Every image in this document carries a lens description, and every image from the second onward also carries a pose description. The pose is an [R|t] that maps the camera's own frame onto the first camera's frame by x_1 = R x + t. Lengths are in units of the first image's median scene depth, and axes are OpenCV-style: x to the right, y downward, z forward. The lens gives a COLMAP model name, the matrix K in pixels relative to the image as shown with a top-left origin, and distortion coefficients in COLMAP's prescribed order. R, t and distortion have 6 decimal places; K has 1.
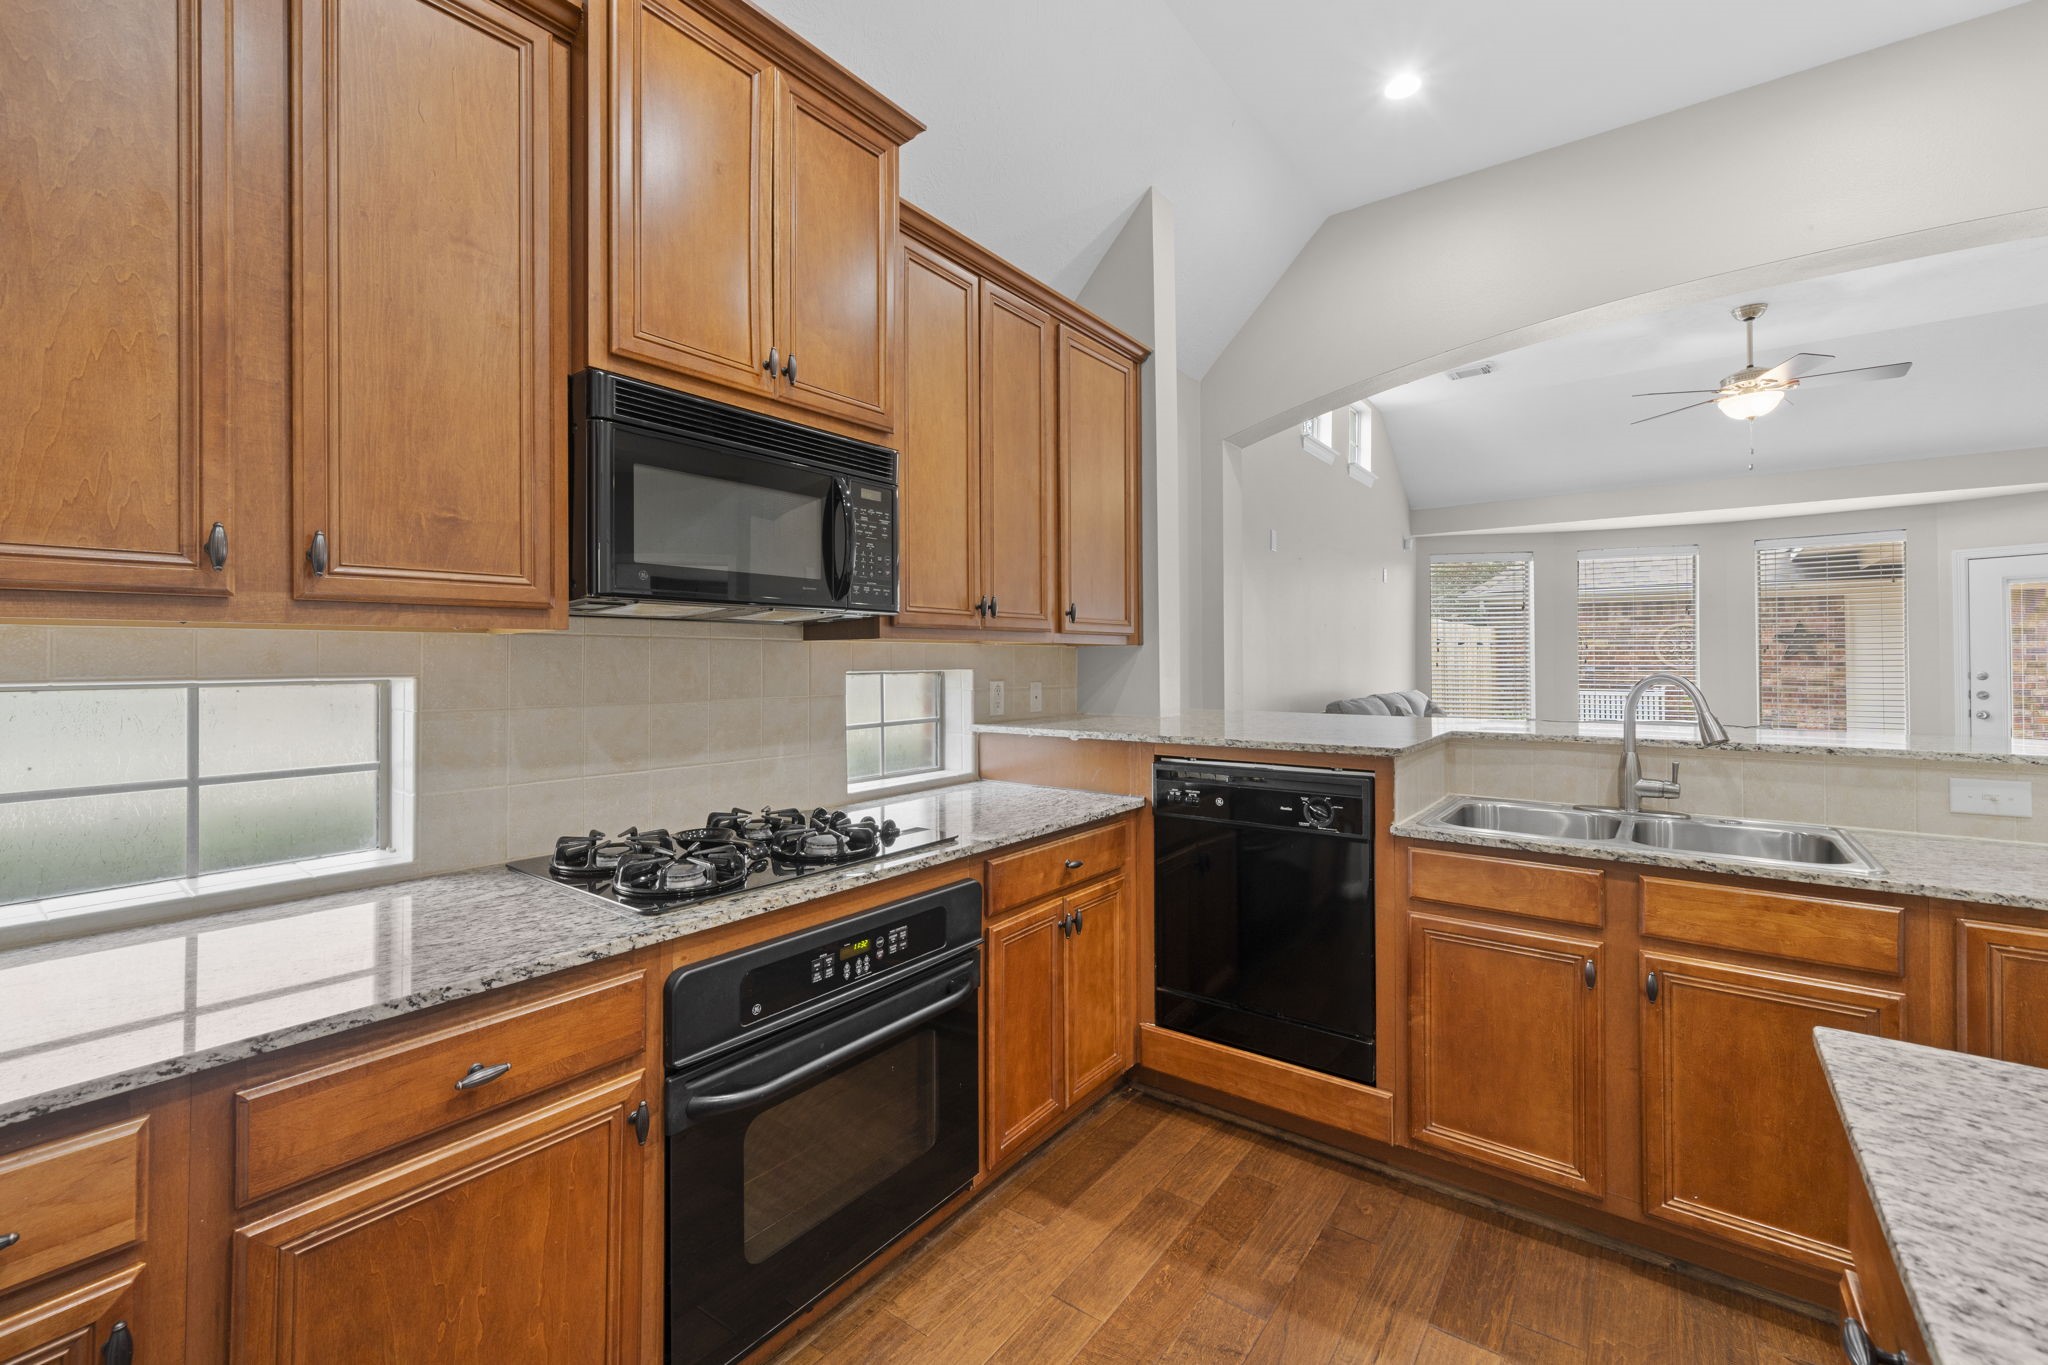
lens RADIAL K [[892.7, 0, 1021.7], [0, 892.7, 671.8], [0, 0, 1]] dist [0.000134, -0.000044]
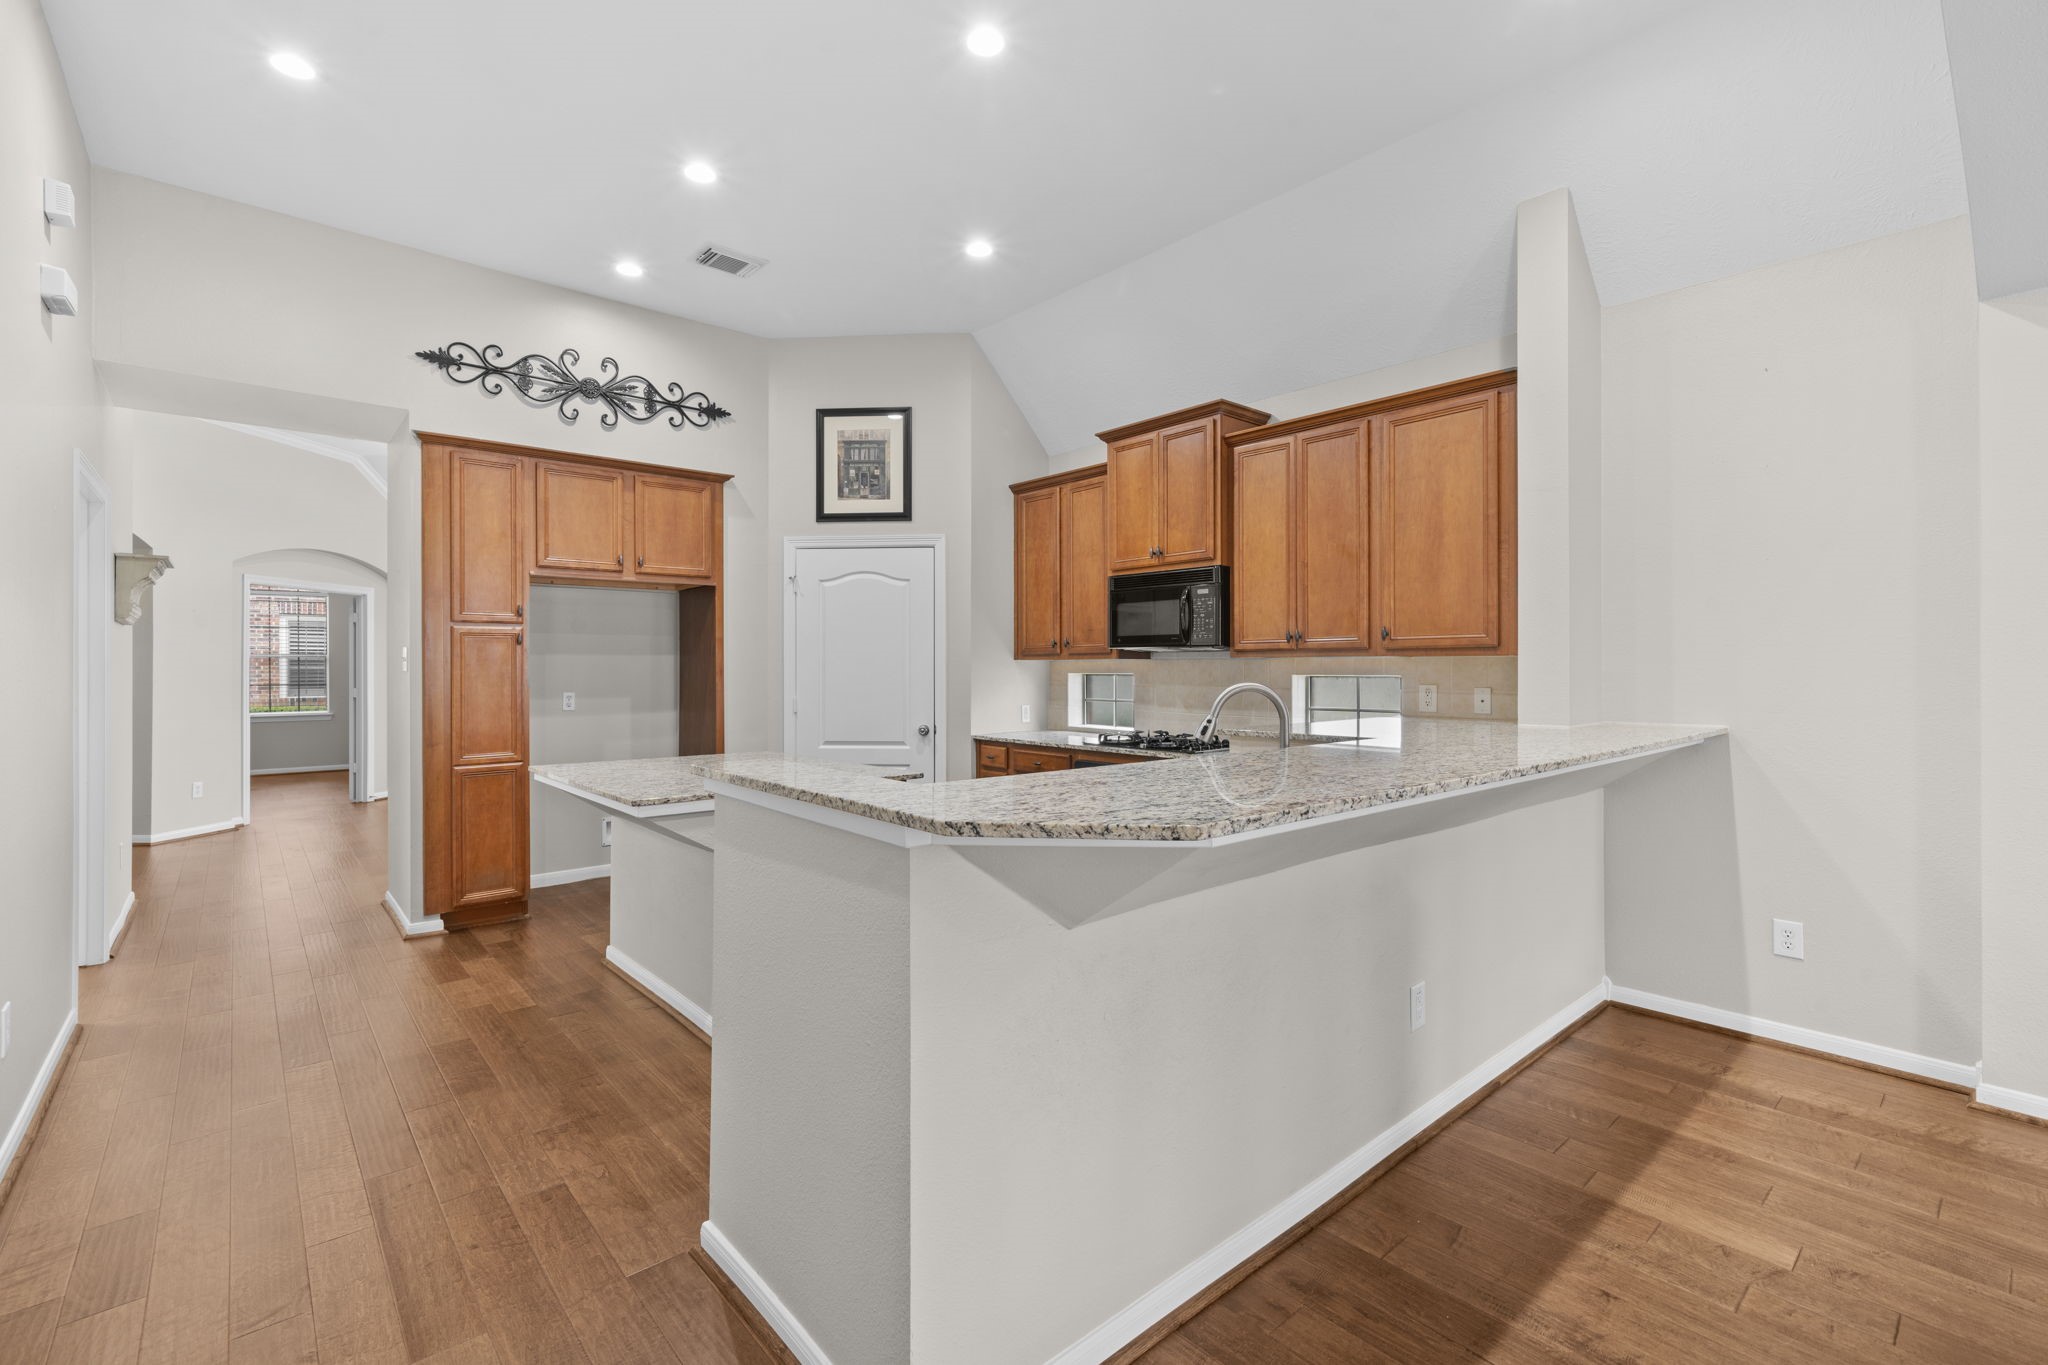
lens RADIAL K [[892.7, 0, 1019.1], [0, 892.7, 667.6], [0, 0, 1]] dist [0.000134, -0.000044]
pose [[-0.225343, 0.007915, -0.974247, 1.703511], [-0.006017, 0.999937, 0.009515, -0.029130], [0.974261, 0.008006, -0.225281, 0.894113]]
